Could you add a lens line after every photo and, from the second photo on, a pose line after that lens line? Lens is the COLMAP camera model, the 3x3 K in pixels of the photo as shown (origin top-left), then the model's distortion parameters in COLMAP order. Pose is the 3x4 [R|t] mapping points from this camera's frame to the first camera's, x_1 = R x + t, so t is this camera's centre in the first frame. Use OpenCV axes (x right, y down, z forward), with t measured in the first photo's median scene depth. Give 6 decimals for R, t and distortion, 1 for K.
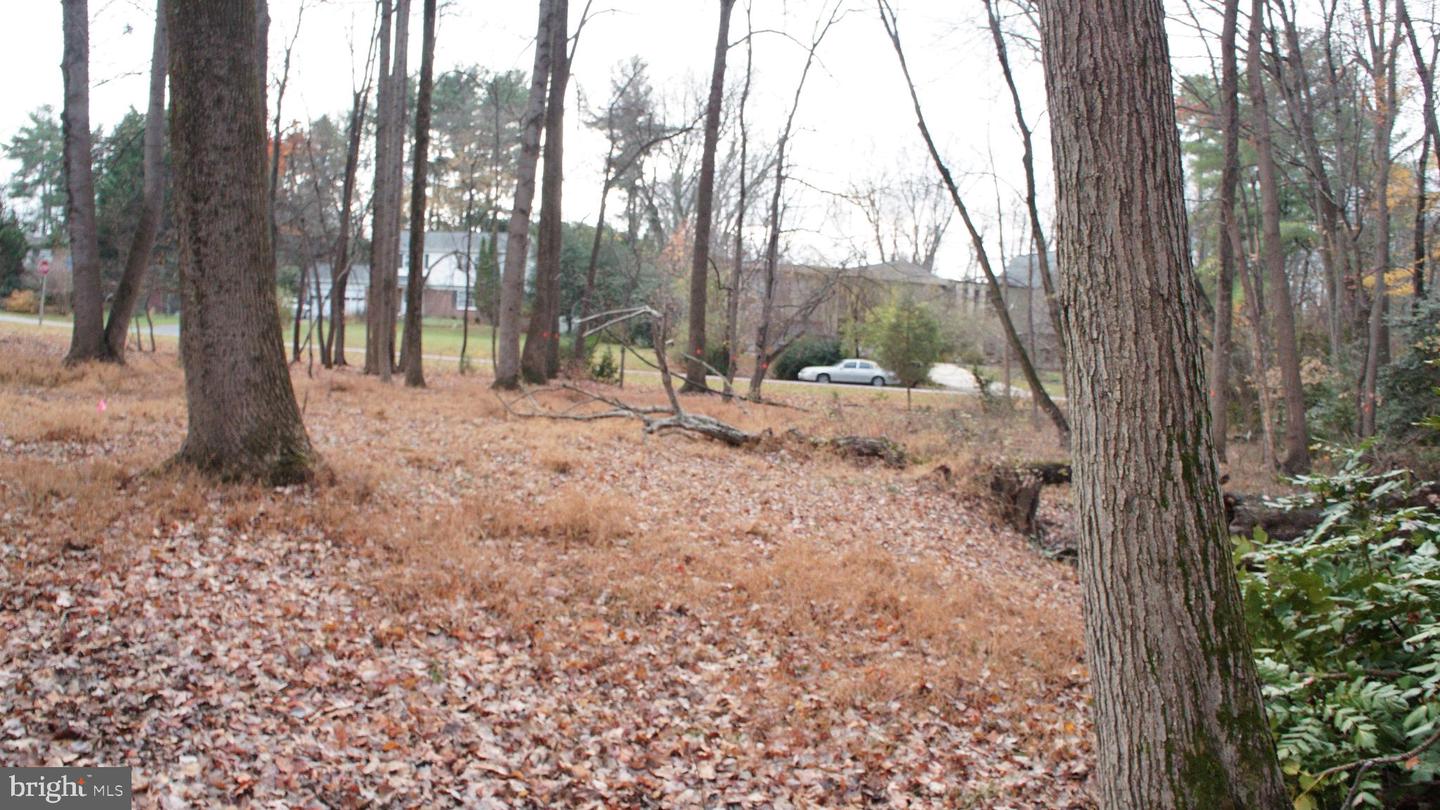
lens RADIAL K [[1113.6, 0, 722.2], [0, 1113.6, 397.2], [0, 0, 1]] dist [-0.191072, 0.125459]
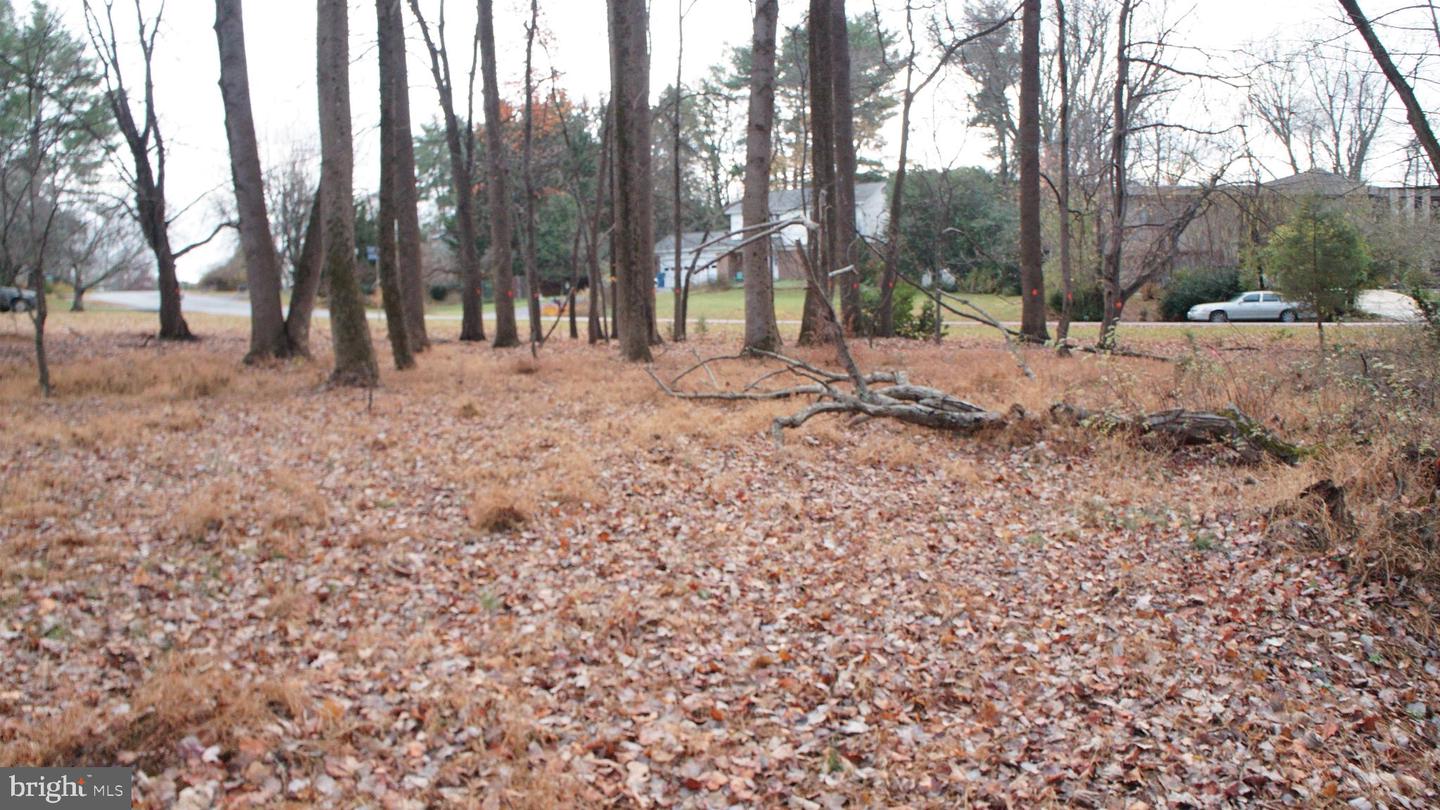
lens RADIAL K [[1113.6, 0, 722.2], [0, 1113.6, 397.2], [0, 0, 1]] dist [-0.191072, 0.125459]
pose [[0.932015, -0.047601, -0.359281, 0.031202], [0.060688, 0.997838, 0.025229, 0.000103], [0.357303, -0.045318, 0.932888, 0.123975]]
